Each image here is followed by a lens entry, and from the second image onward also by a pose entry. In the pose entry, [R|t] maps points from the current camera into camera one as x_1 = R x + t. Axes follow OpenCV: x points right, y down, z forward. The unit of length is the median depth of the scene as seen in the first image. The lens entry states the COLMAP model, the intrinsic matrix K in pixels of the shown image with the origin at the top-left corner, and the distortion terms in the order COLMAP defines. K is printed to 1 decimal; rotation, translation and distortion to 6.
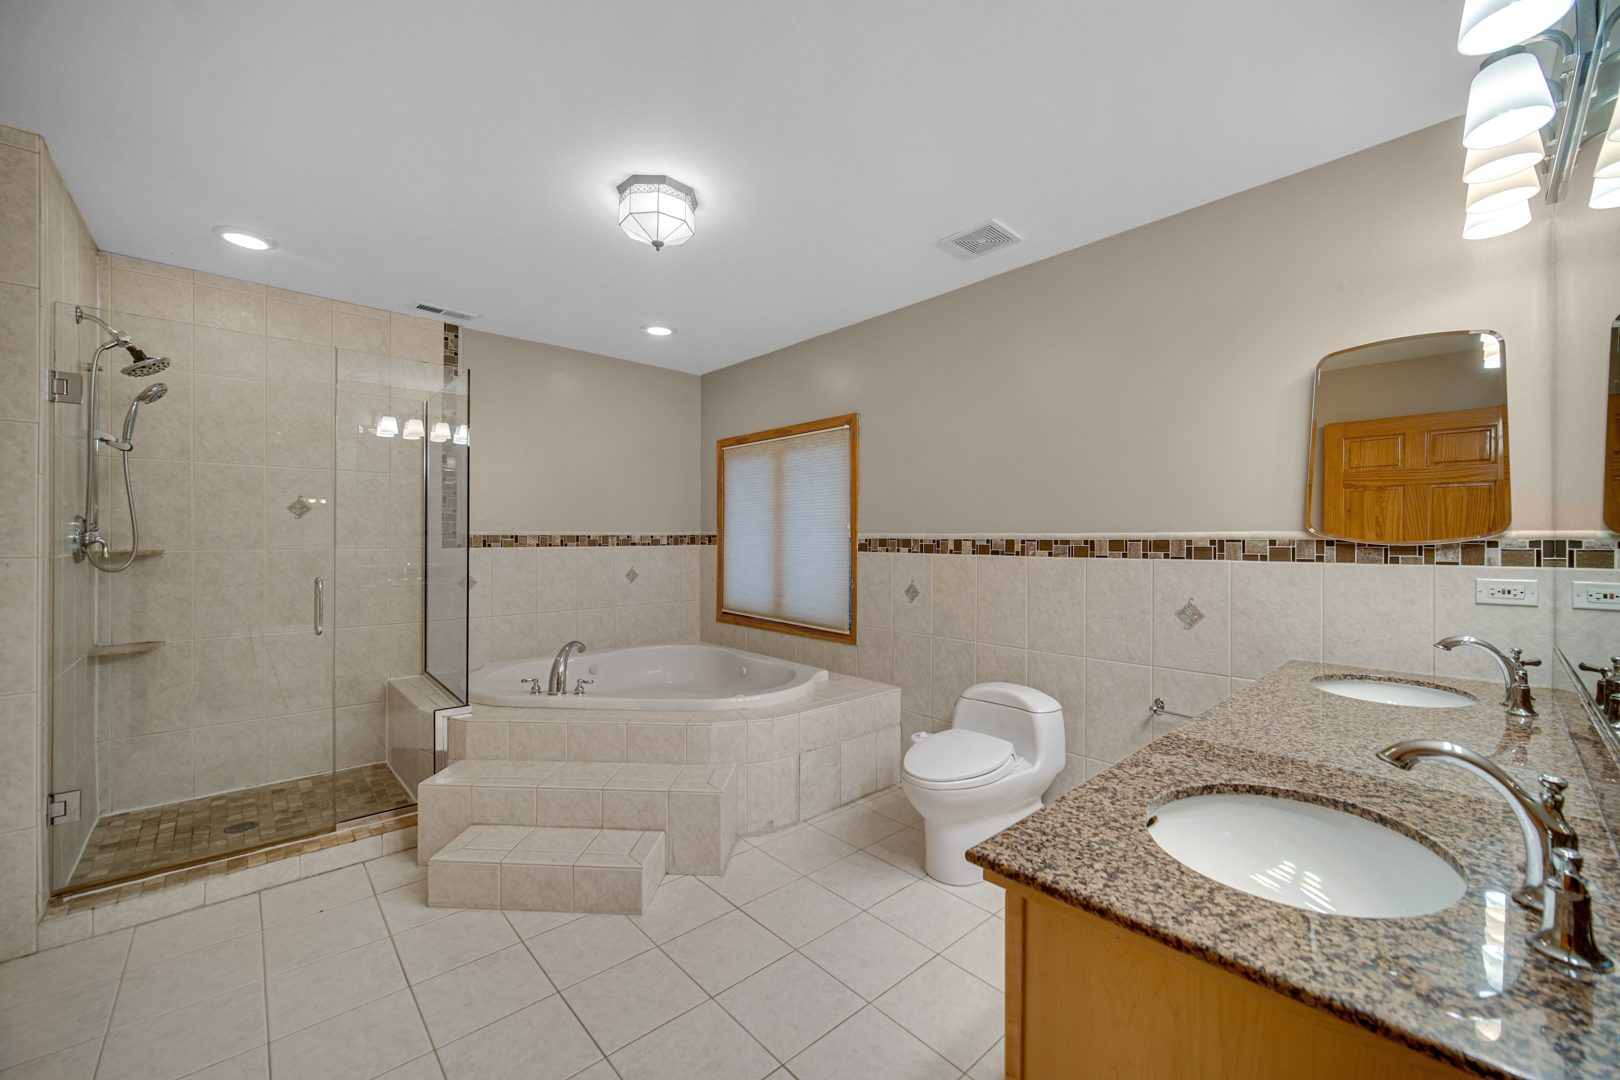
lens RADIAL K [[637.5, 0, 810.4], [0, 637.5, 540.8], [0, 0, 1]] dist [-0.000714, -0.000463]
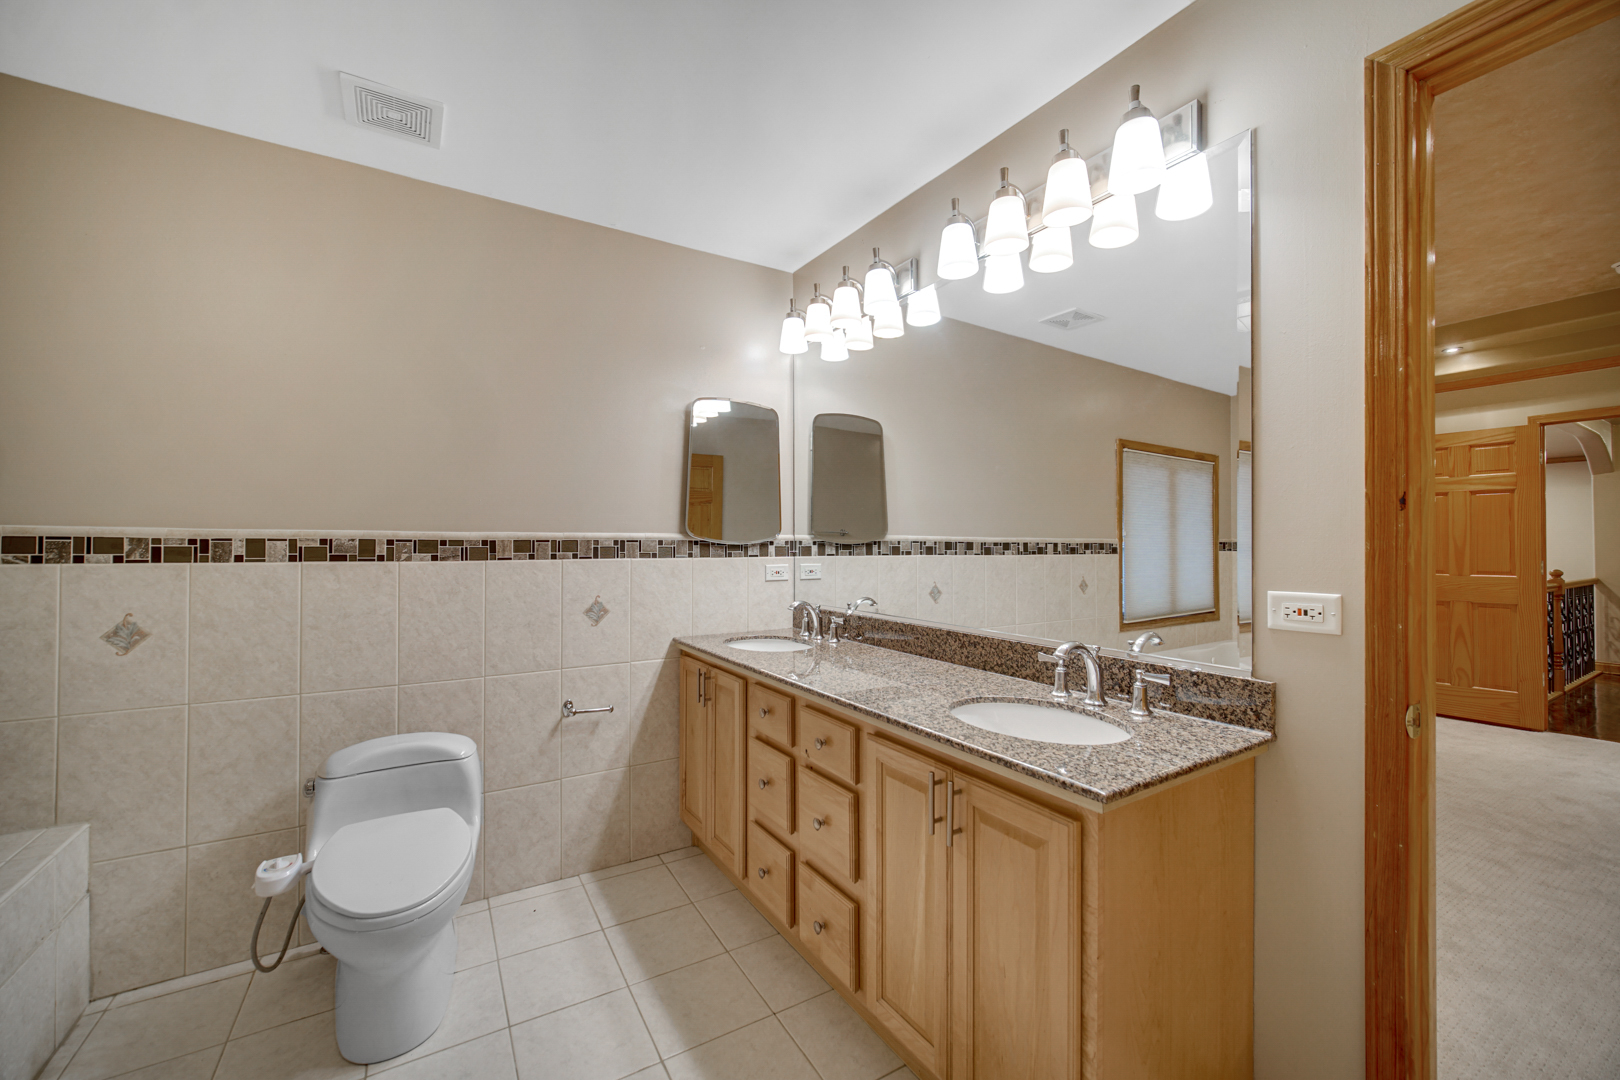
lens RADIAL K [[637.5, 0, 812.3], [0, 637.5, 540.4], [0, 0, 1]] dist [-0.000714, -0.000463]
pose [[0.187637, -0.000004, 0.982238, -0.346717], [-0.001454, 0.999999, 0.000282, -0.001688], [-0.982237, -0.001481, 0.187637, 0.430881]]
